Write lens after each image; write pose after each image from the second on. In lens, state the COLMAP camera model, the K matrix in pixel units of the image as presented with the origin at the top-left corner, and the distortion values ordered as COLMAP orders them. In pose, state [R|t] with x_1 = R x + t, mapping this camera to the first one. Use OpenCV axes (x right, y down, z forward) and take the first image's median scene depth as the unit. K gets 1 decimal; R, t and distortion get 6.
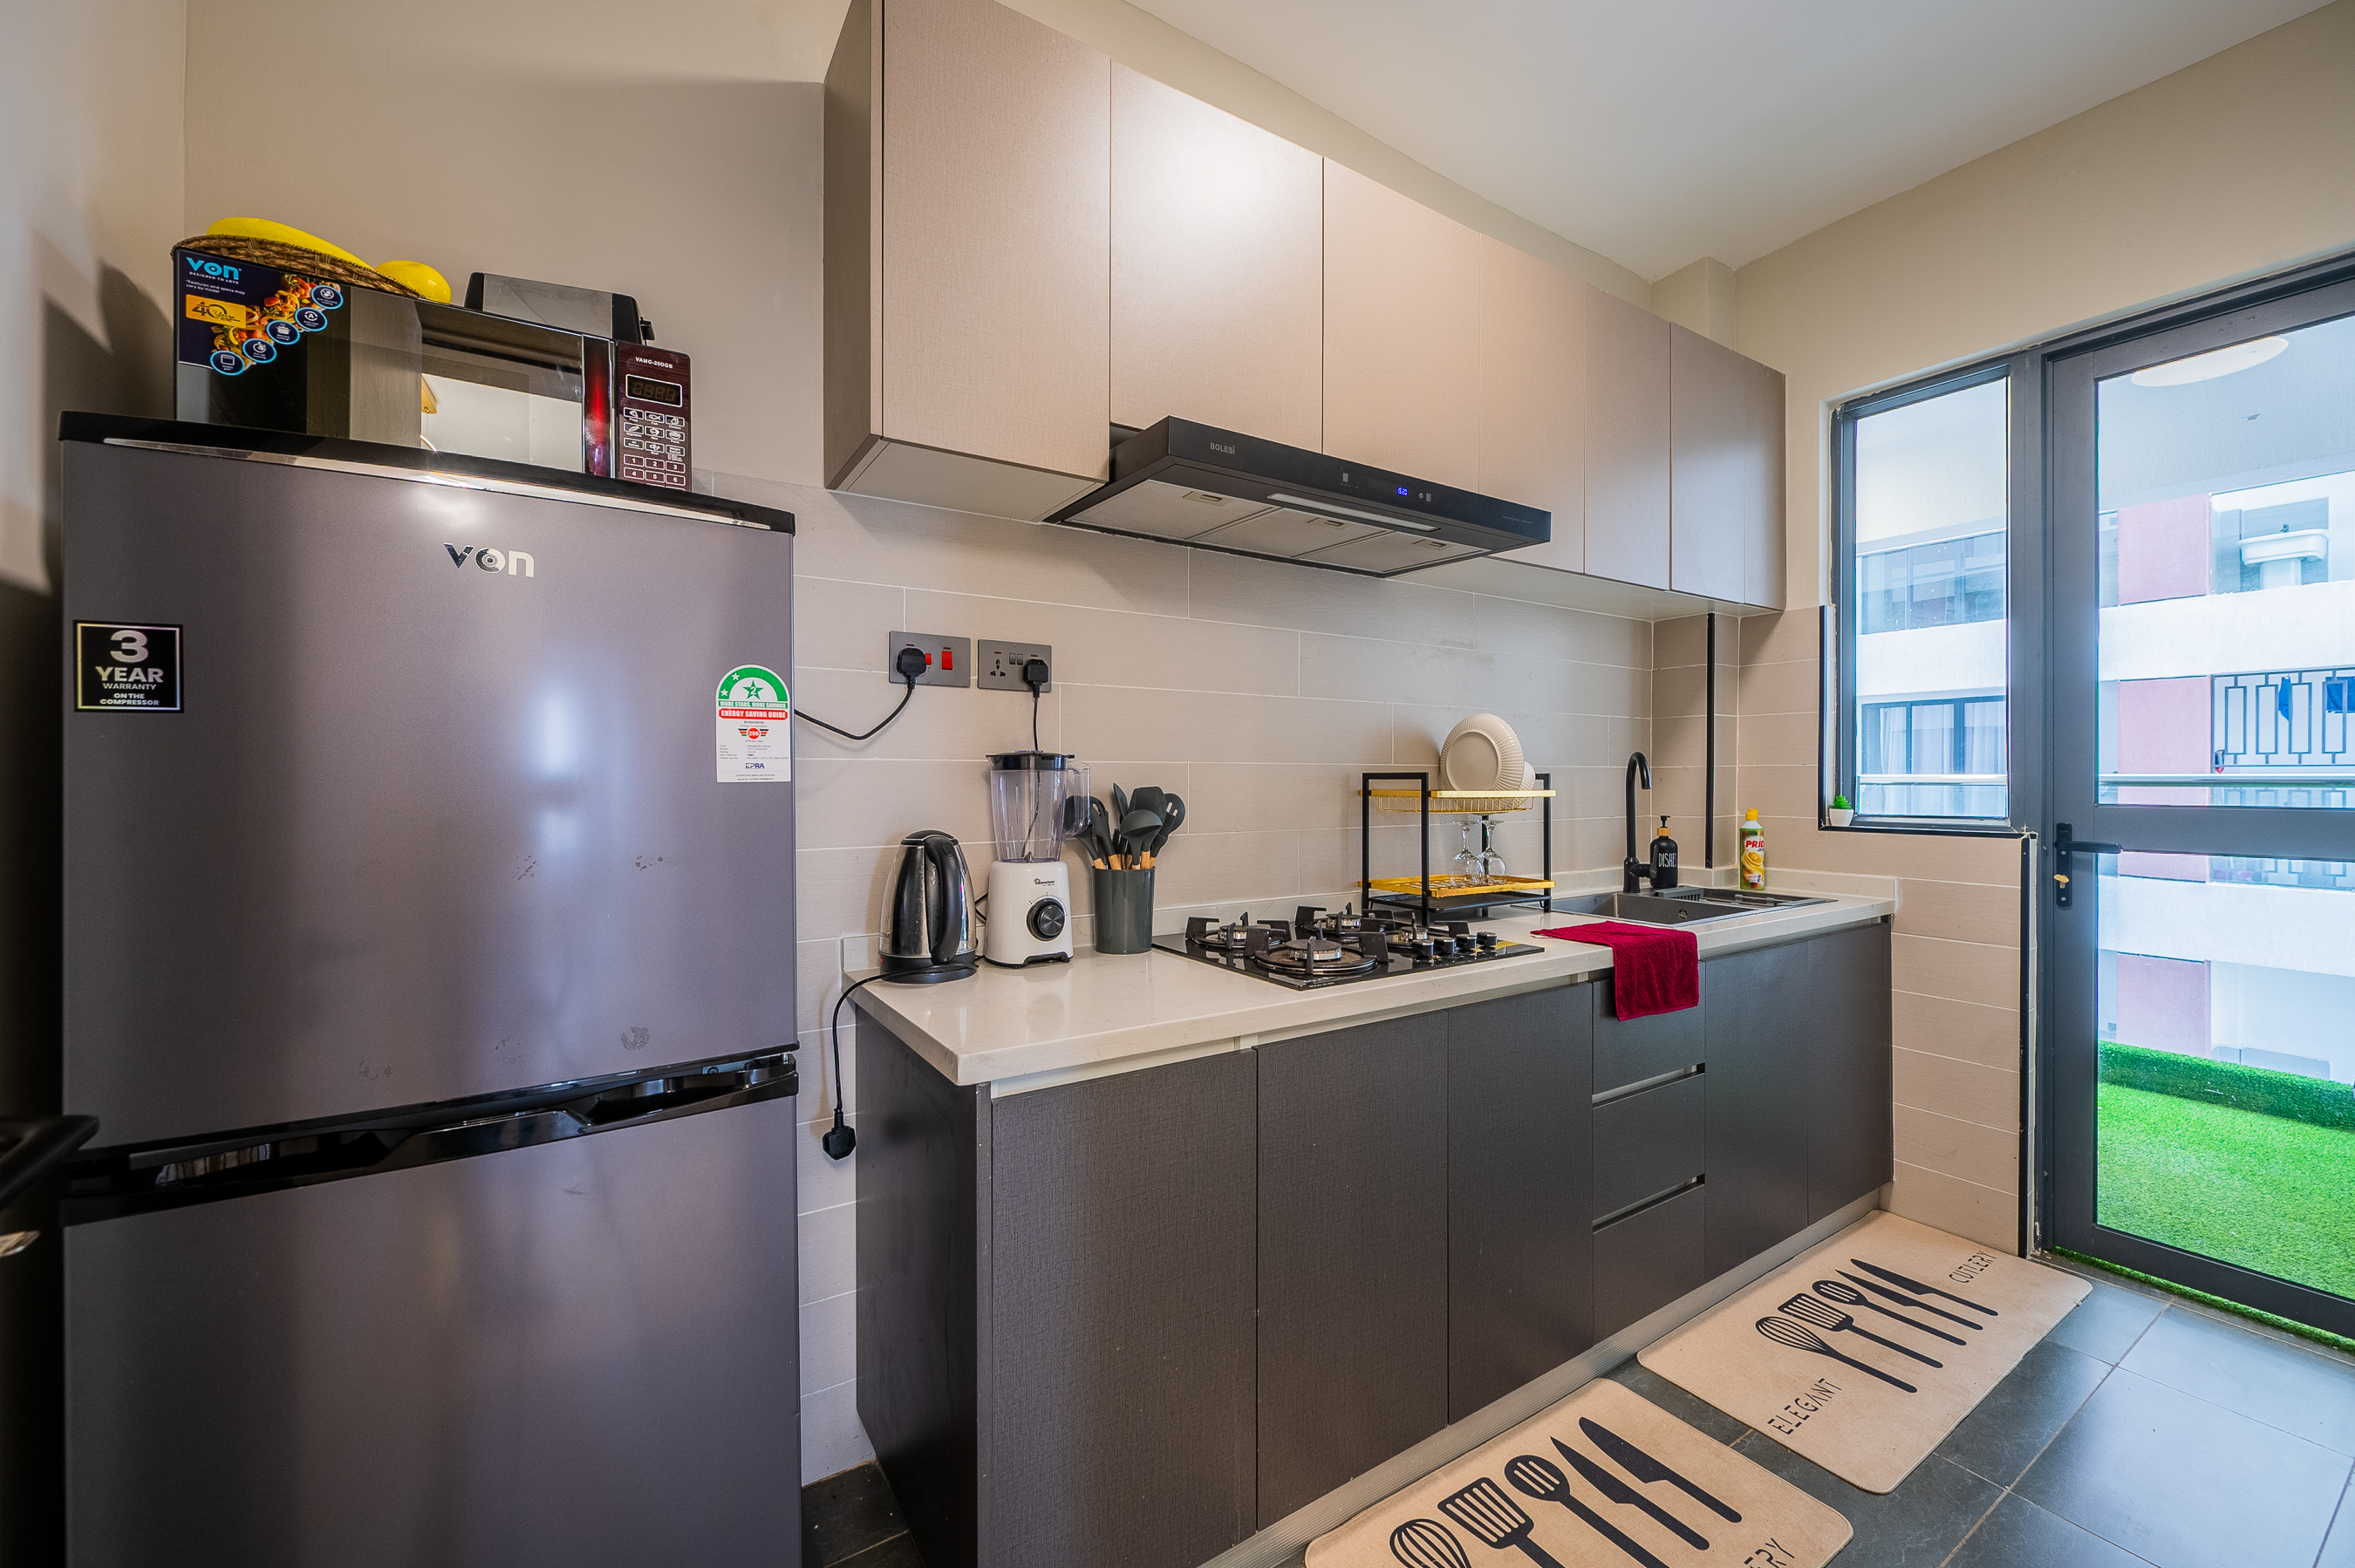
lens RADIAL K [[935.8, 0, 1195.0], [0, 935.8, 778.1], [0, 0, 1]] dist [-0.000576, -0.000115]
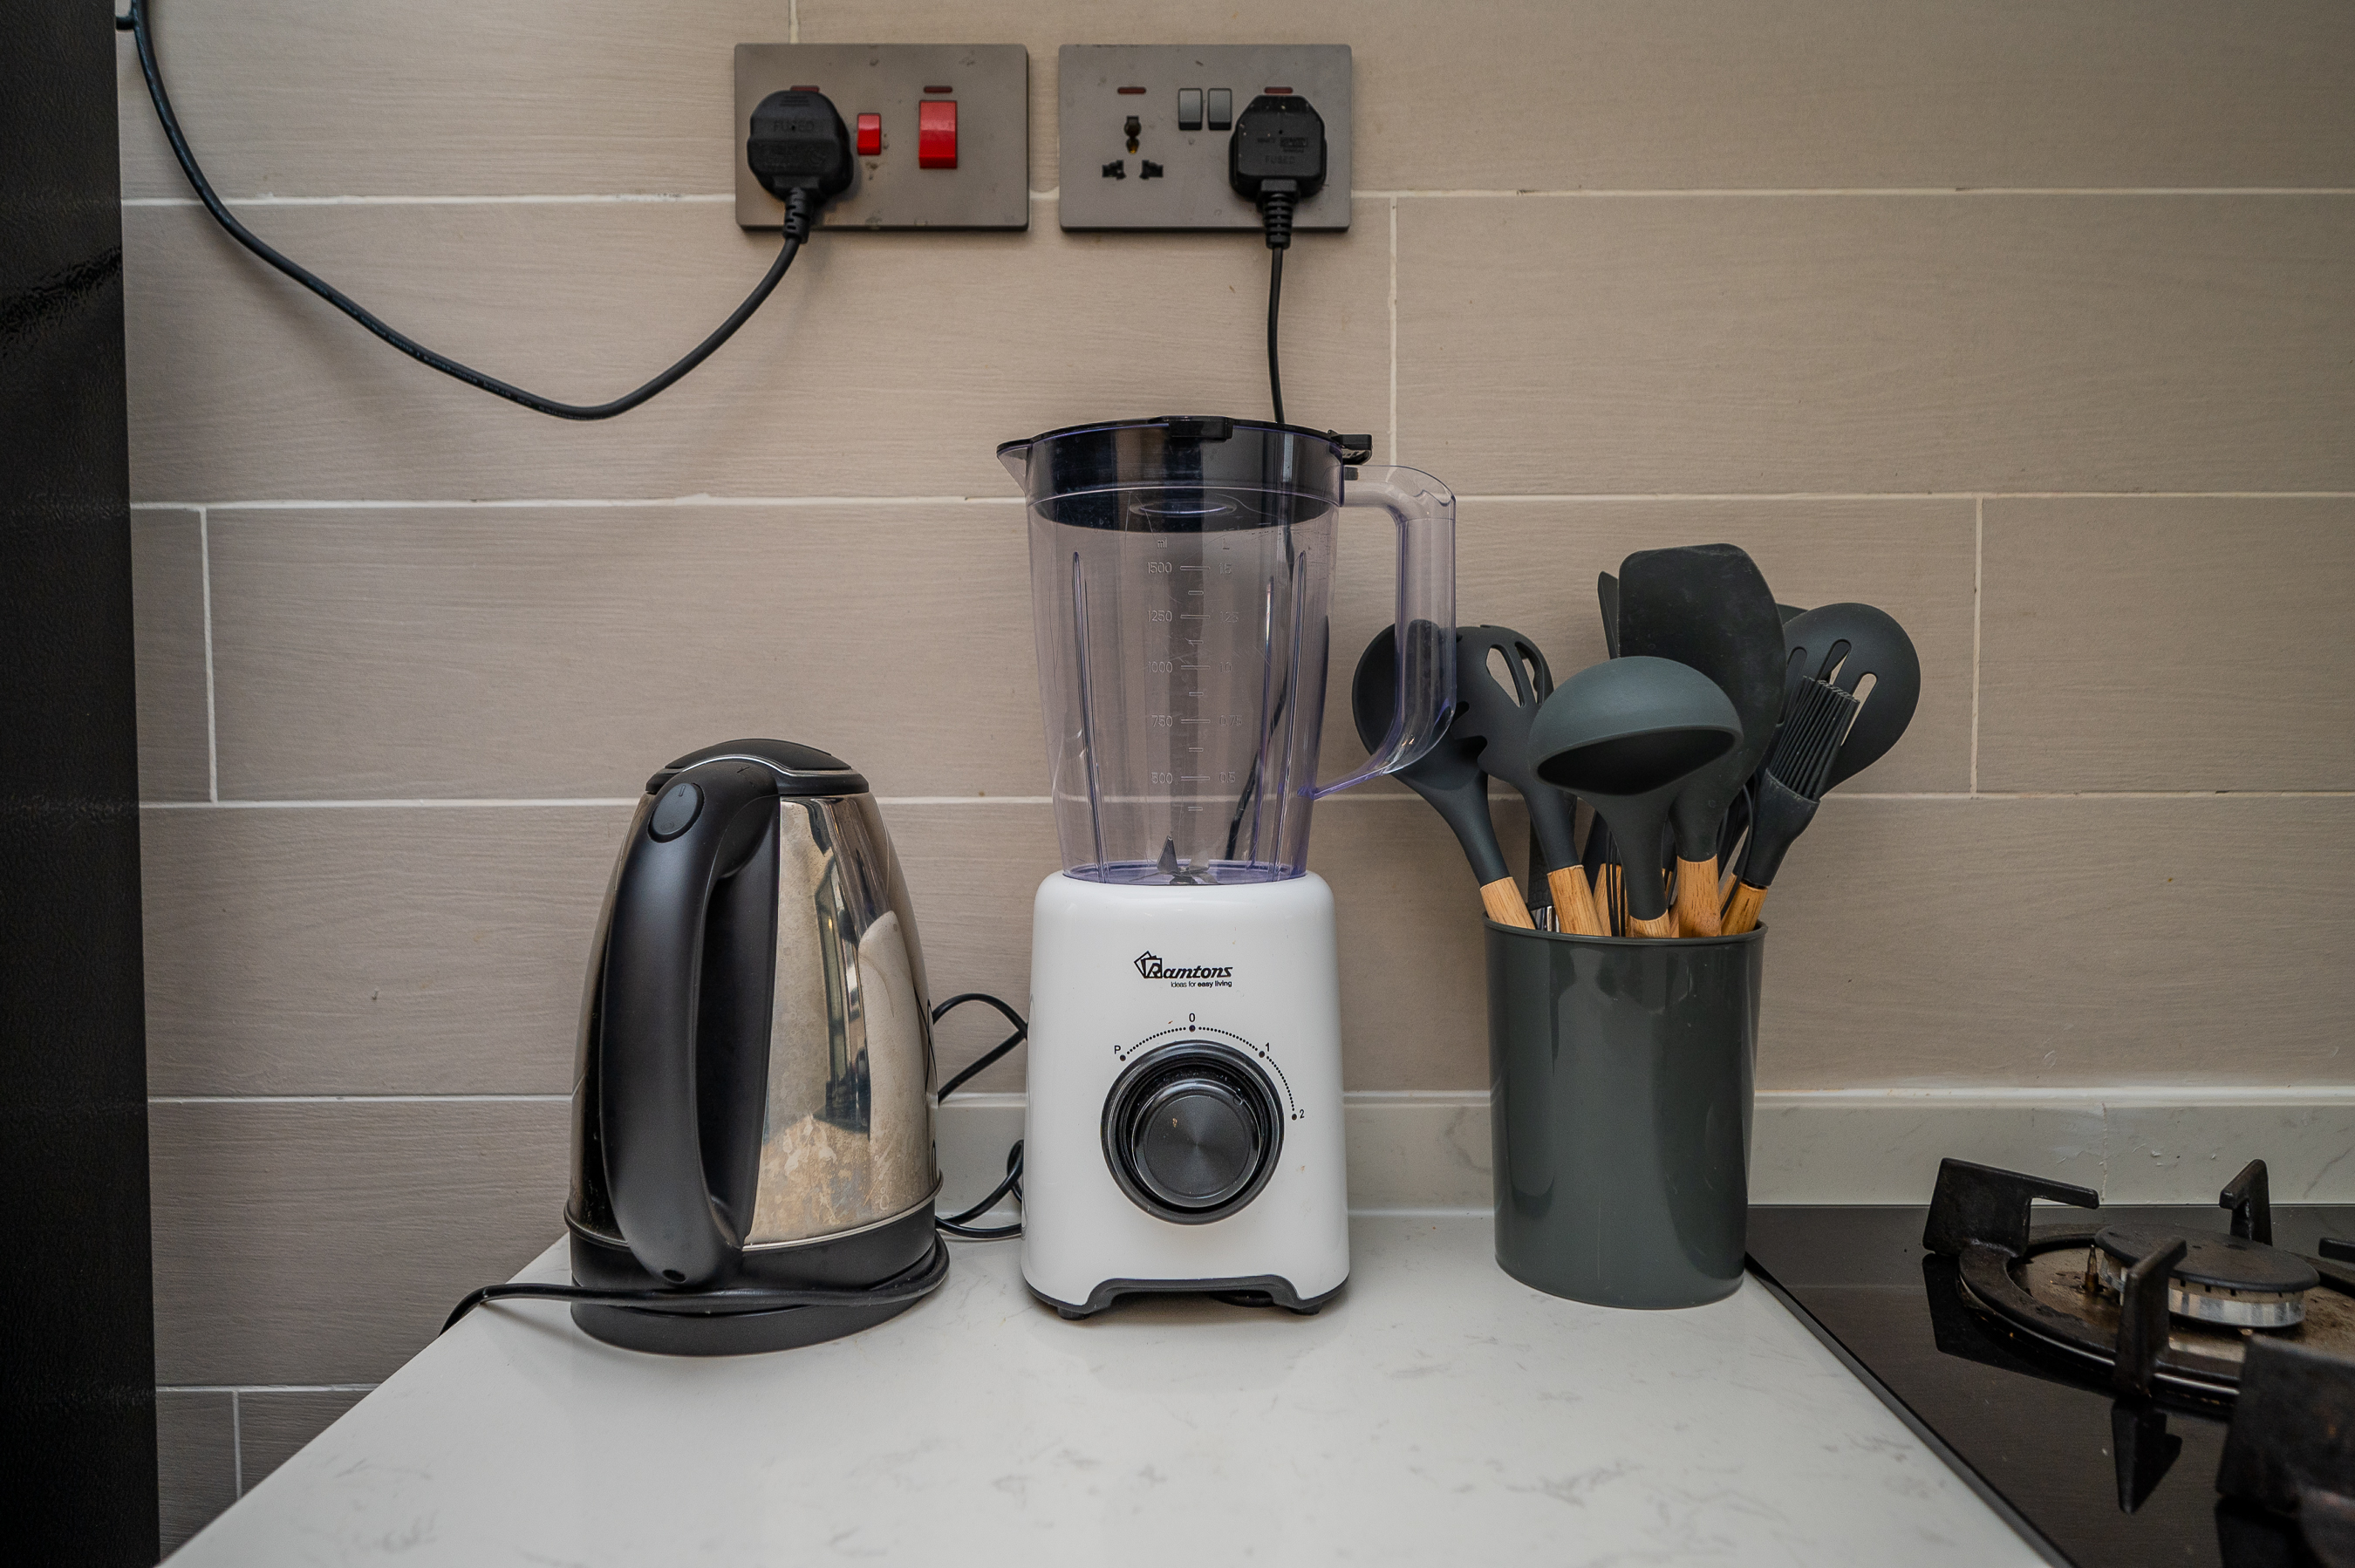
lens RADIAL K [[1536.9, 0, 1177.5], [0, 1536.9, 784.0], [0, 0, 1]] dist [0.002795, 0.001401]
pose [[0.834084, 0.019277, -0.551301, 0.045472], [0.006682, 0.998963, 0.045039, 0.043648], [0.551597, -0.041250, 0.833090, 0.631002]]
